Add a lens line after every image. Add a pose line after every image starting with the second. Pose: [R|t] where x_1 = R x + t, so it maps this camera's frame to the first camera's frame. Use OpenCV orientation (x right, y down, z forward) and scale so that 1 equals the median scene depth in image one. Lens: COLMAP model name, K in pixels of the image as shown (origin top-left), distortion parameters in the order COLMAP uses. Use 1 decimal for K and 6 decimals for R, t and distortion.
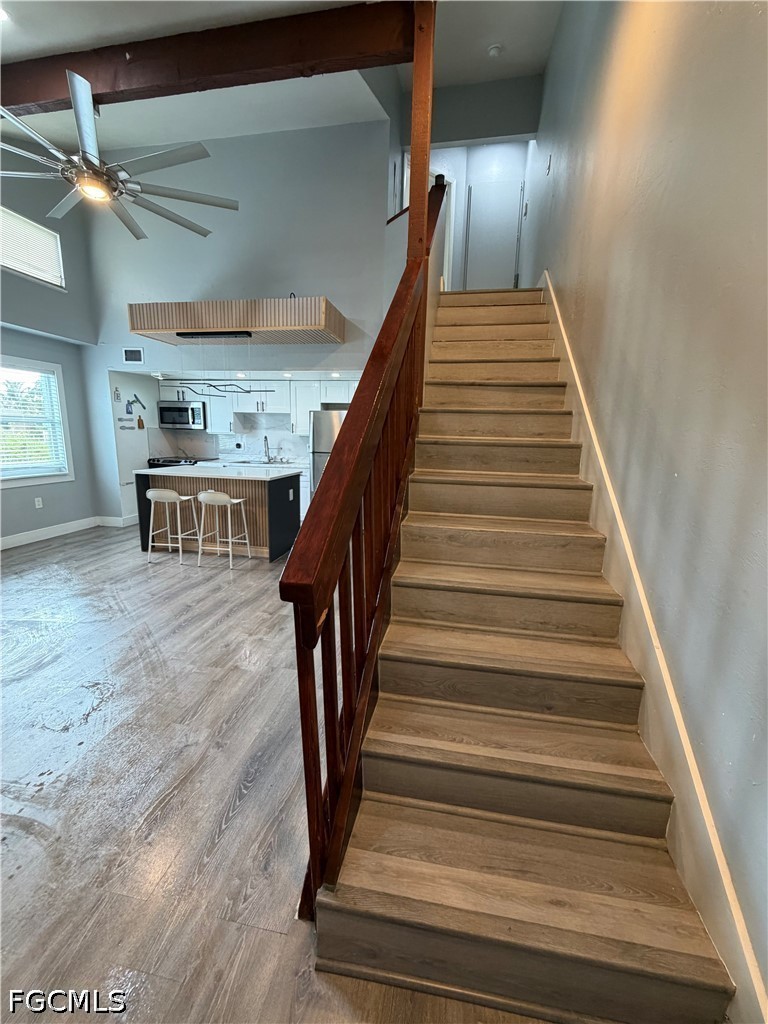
lens RADIAL K [[407.7, 0, 386.3], [0, 407.7, 508.4], [0, 0, 1]] dist [0.002800, -0.000555]
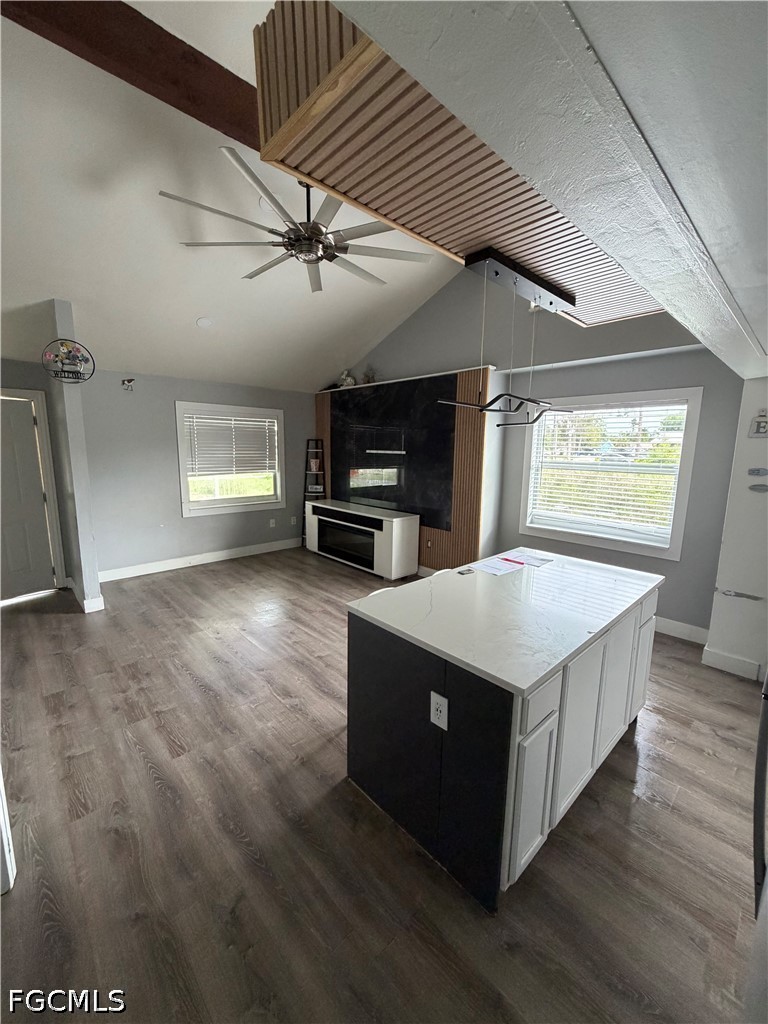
lens RADIAL K [[407.7, 0, 385.5], [0, 407.7, 511.7], [0, 0, 1]] dist [0.002800, -0.000555]
pose [[-0.598838, 0.094529, -0.795272, 0.027459], [-0.169966, 0.955389, 0.241545, -0.213308], [0.782627, 0.279815, -0.556057, 0.929621]]
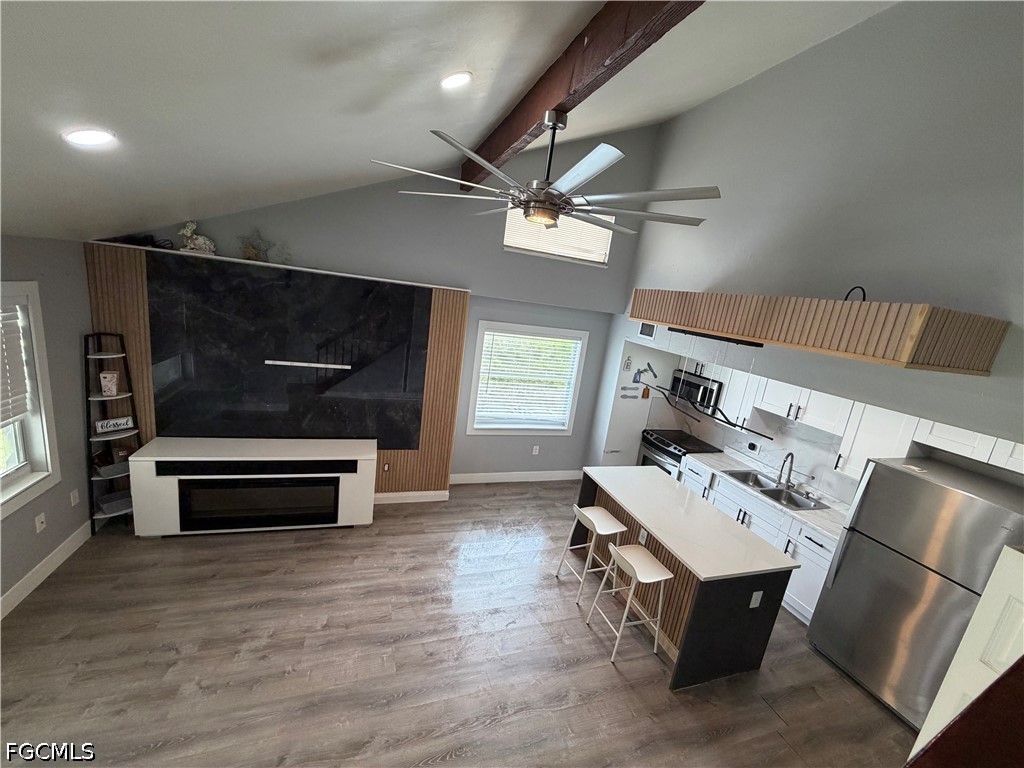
lens RADIAL K [[407.7, 0, 509.6], [0, 407.7, 384.7], [0, 0, 1]] dist [0.002800, -0.000555]
pose [[0.478738, 0.233244, -0.846409, 0.023422], [-0.273113, 0.955797, 0.108912, -0.254766], [0.834398, 0.179025, 0.521278, 0.278279]]
